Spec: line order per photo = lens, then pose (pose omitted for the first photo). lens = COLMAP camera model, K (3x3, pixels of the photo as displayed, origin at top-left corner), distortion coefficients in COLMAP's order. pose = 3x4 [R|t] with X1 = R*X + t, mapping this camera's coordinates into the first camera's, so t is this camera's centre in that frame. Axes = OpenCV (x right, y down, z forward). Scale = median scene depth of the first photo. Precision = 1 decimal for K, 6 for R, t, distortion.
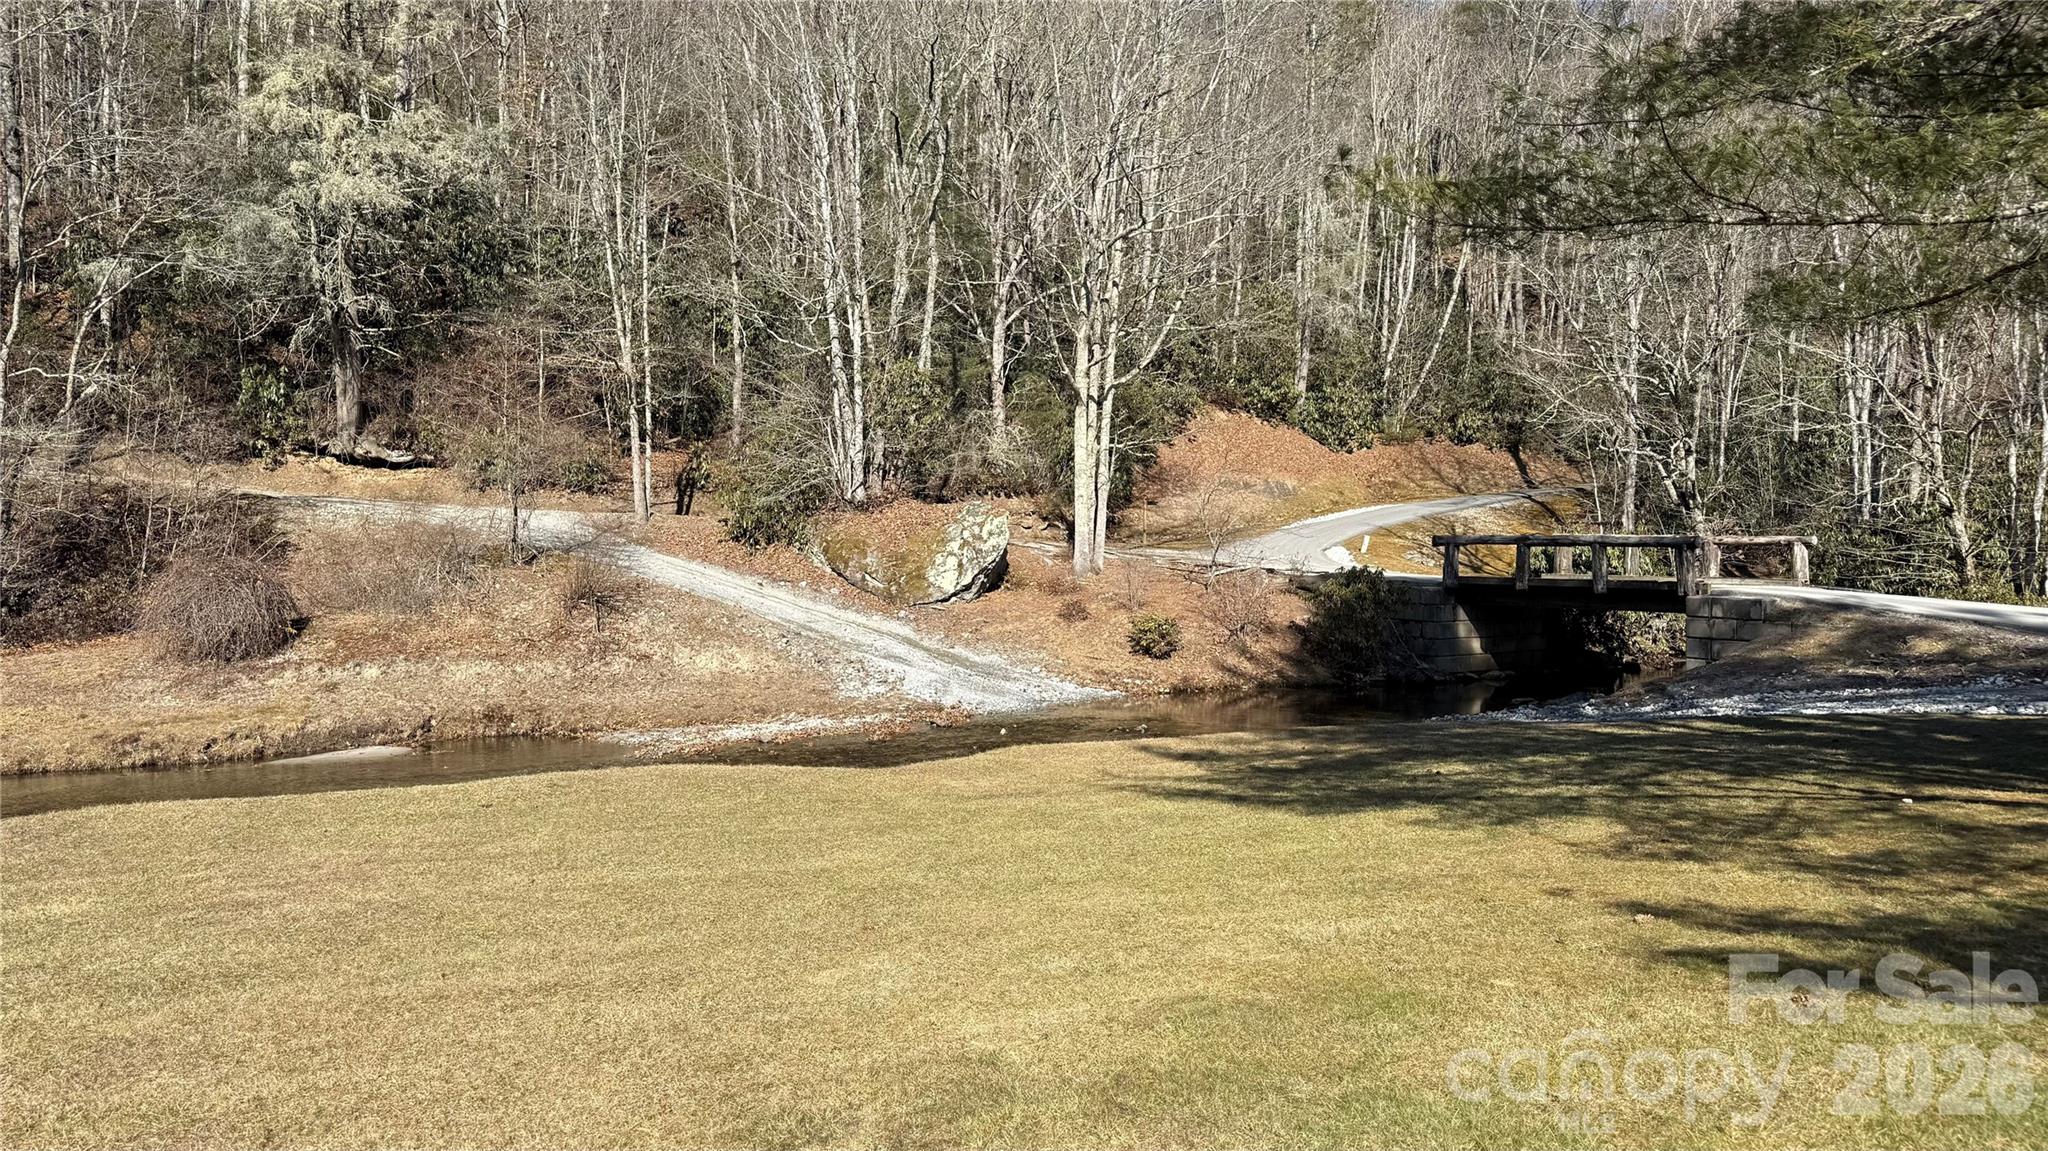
lens RADIAL K [[1447.1, 0, 1020.2], [0, 1447.1, 558.0], [0, 0, 1]] dist [0.038677, -0.048645]
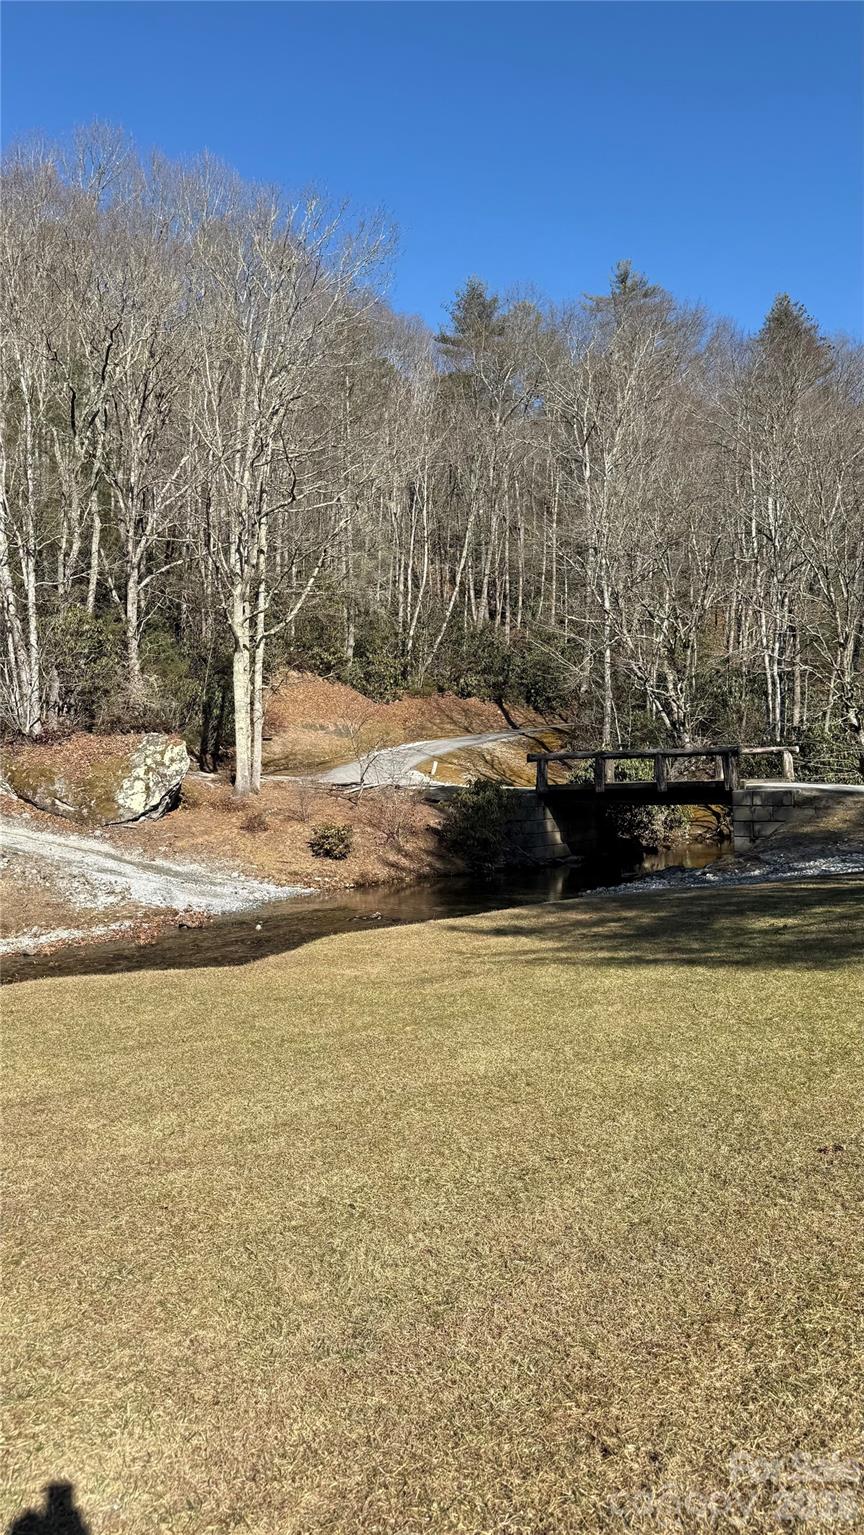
lens RADIAL K [[1077.7, 0, 454.5], [0, 1077.7, 782.7], [0, 0, 1]] dist [0.099472, -0.135224]
pose [[0.939655, -0.028803, 0.340909, -0.105534], [0.032539, 0.999457, -0.005246, 0.012972], [-0.340573, 0.016022, 0.940082, 0.118511]]
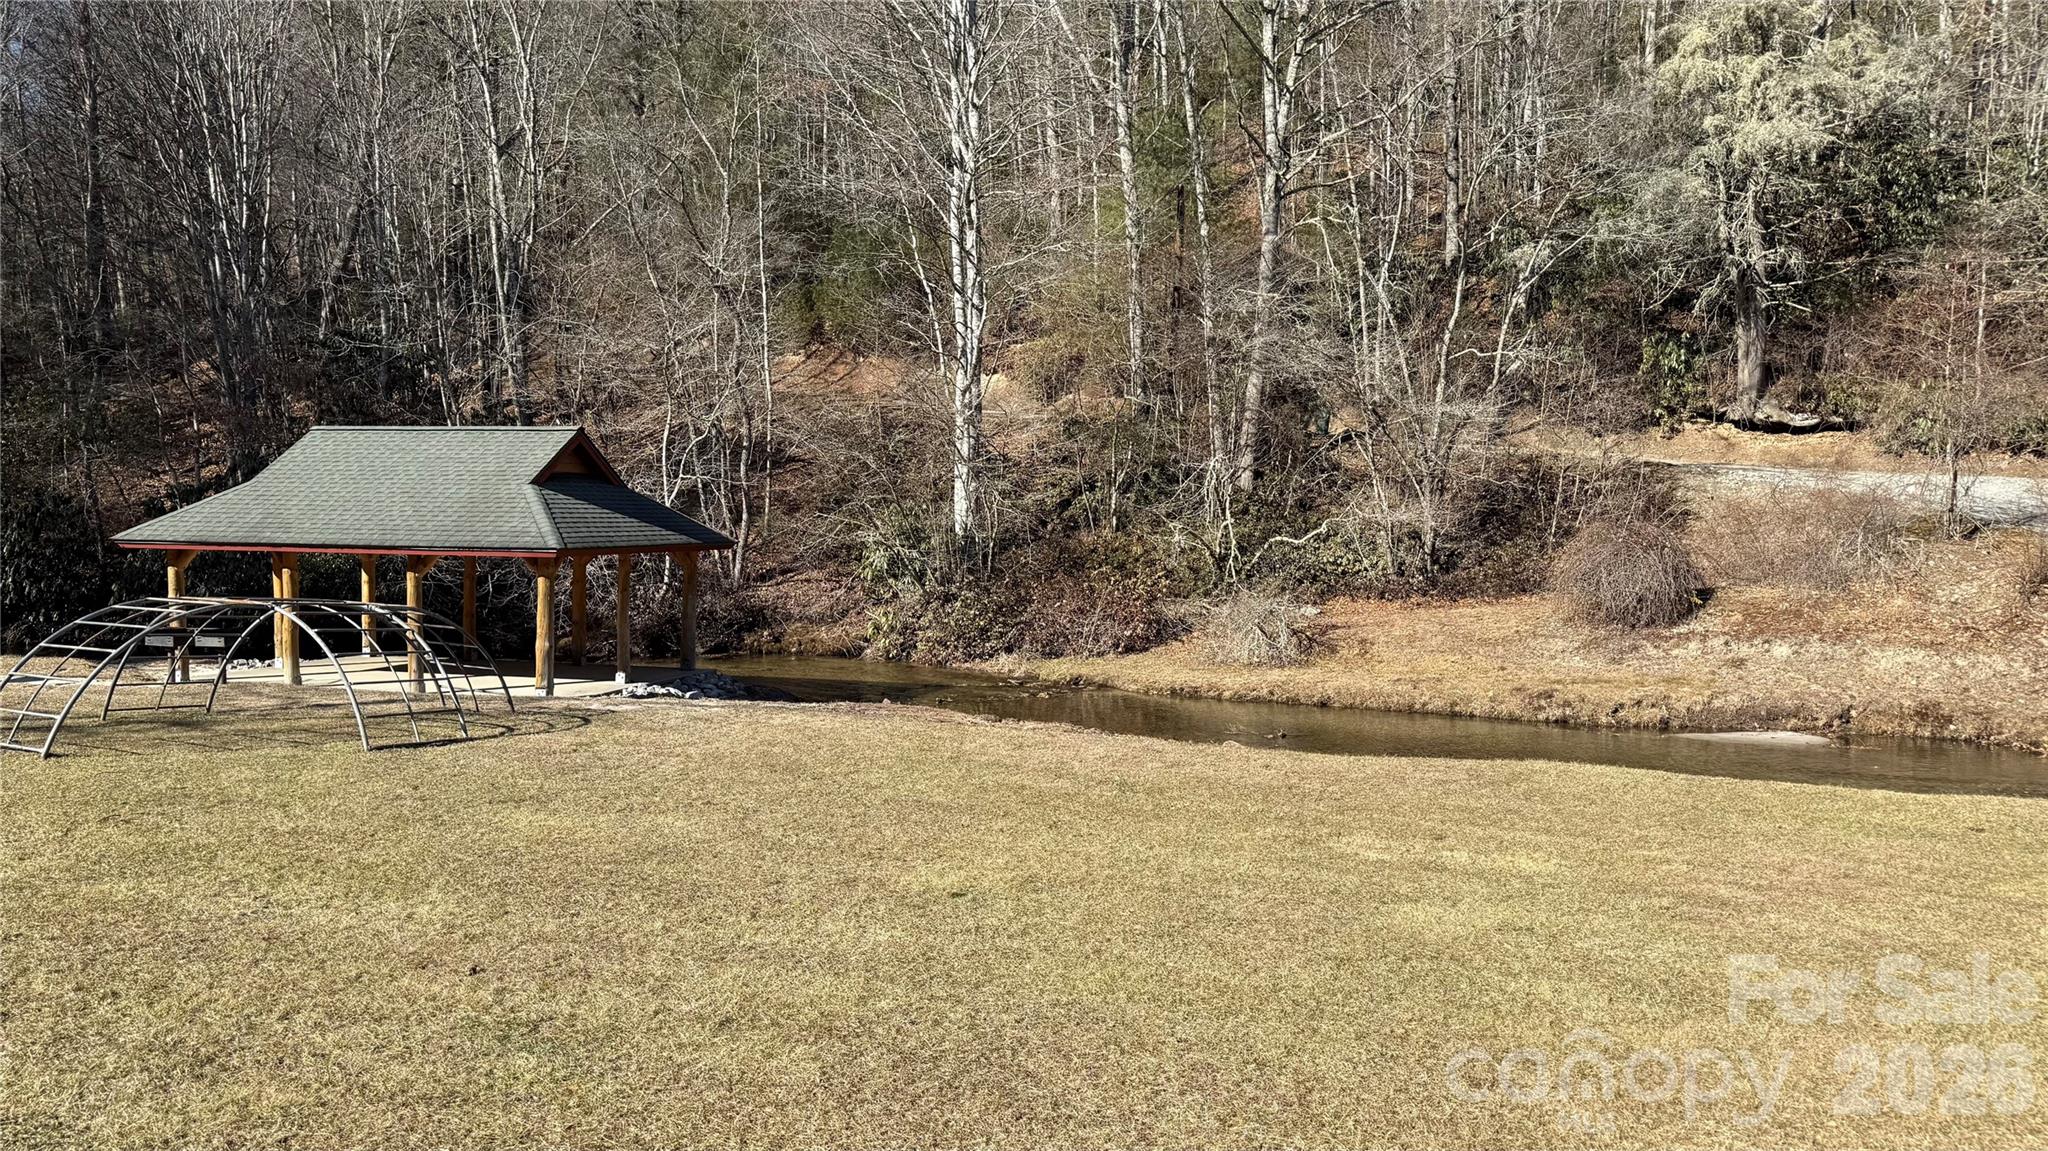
lens RADIAL K [[1437.9, 0, 1024.8], [0, 1437.9, 567.6], [0, 0, 1]] dist [0.099472, -0.135224]
pose [[0.642286, 0.041156, -0.765360, -0.033844], [-0.022436, 0.999139, 0.034899, 0.002995], [0.766137, -0.005243, 0.642656, 0.026527]]
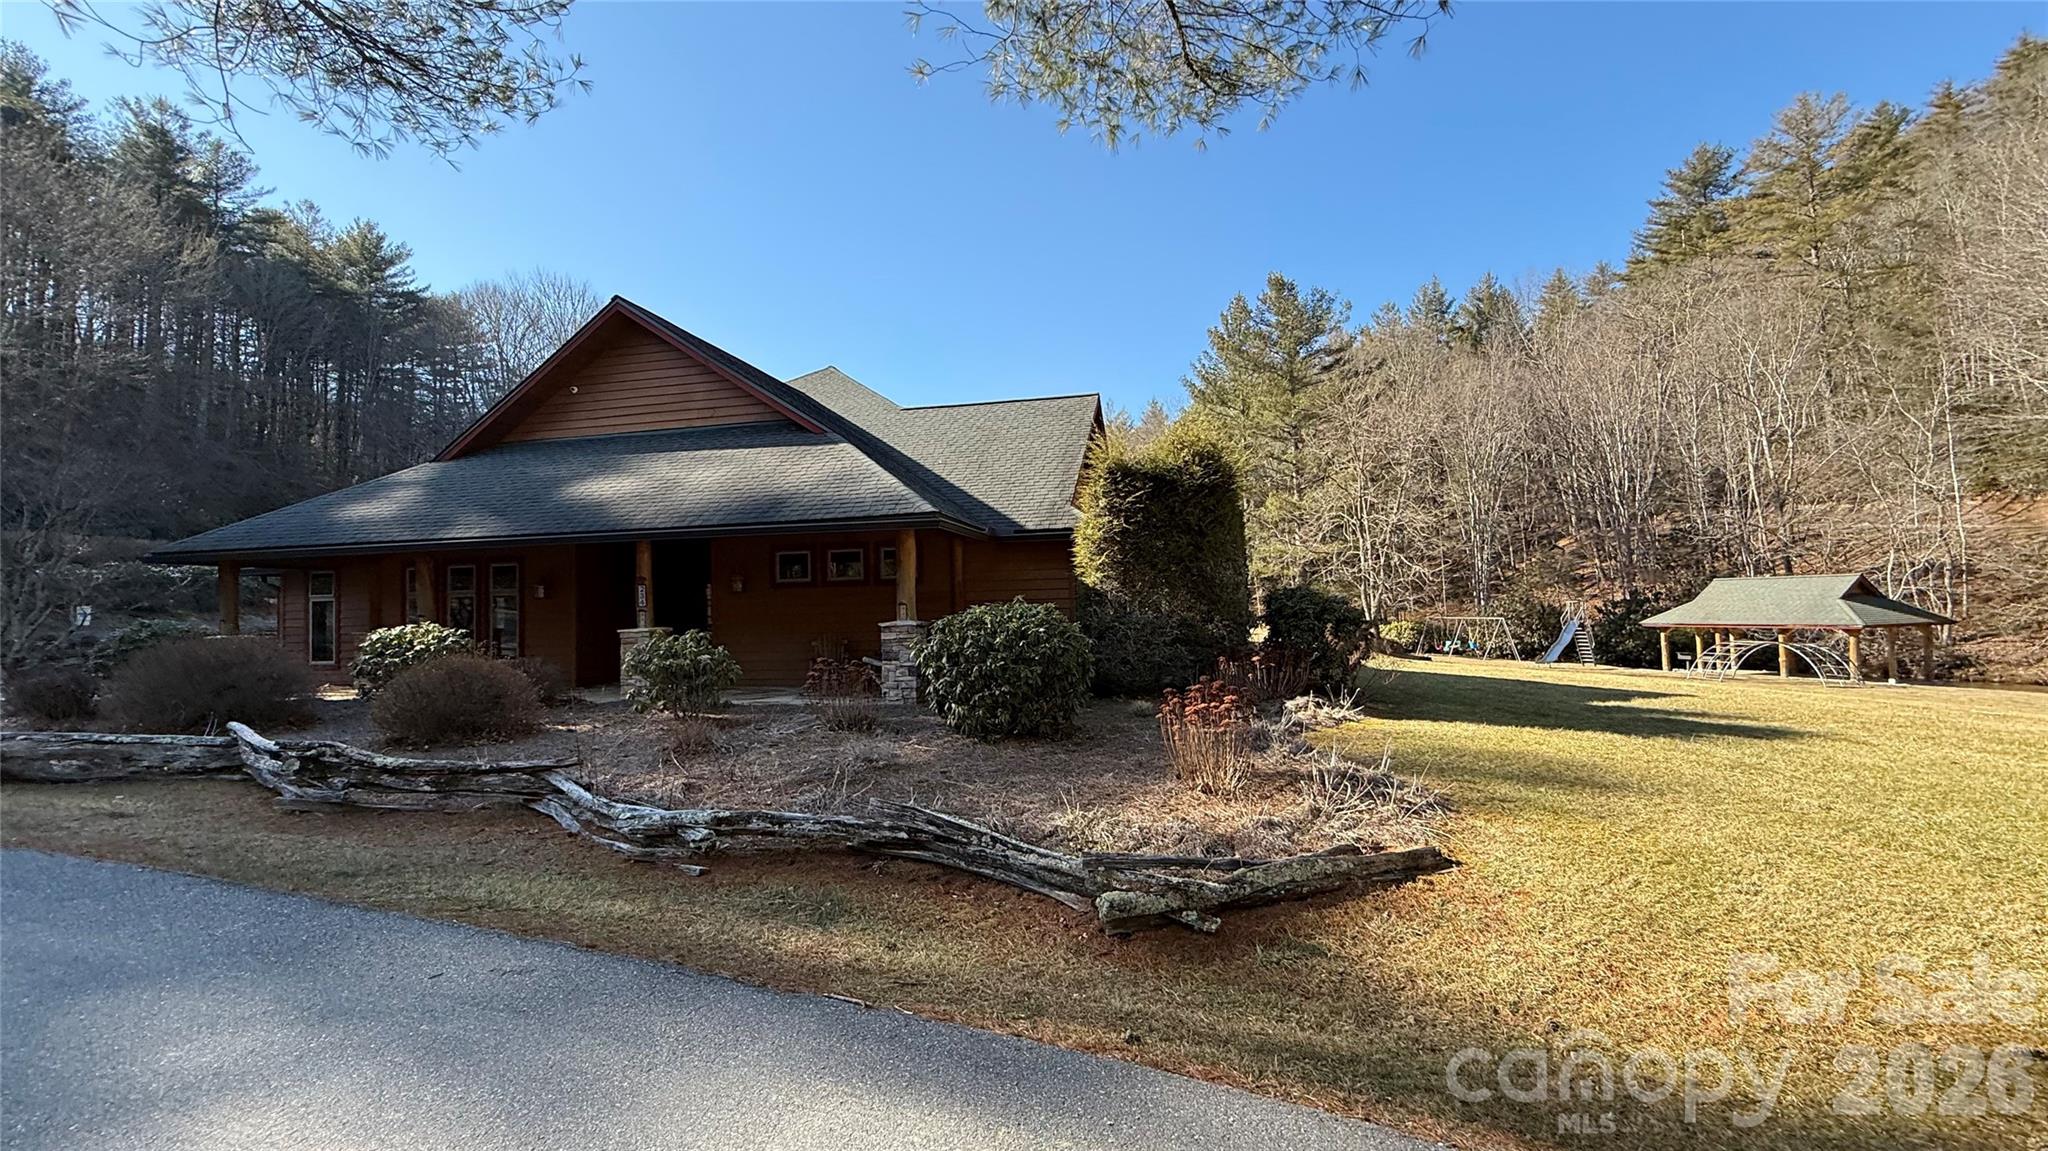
lens RADIAL K [[818.8, 0, 1021.4], [0, 818.8, 581.3], [0, 0, 1]] dist [0.001735, 0.000430]
pose [[-0.301759, -0.023229, -0.953101, 0.431091], [0.015293, 0.999457, -0.029200, -0.012550], [0.953261, -0.023387, -0.301240, -0.290931]]
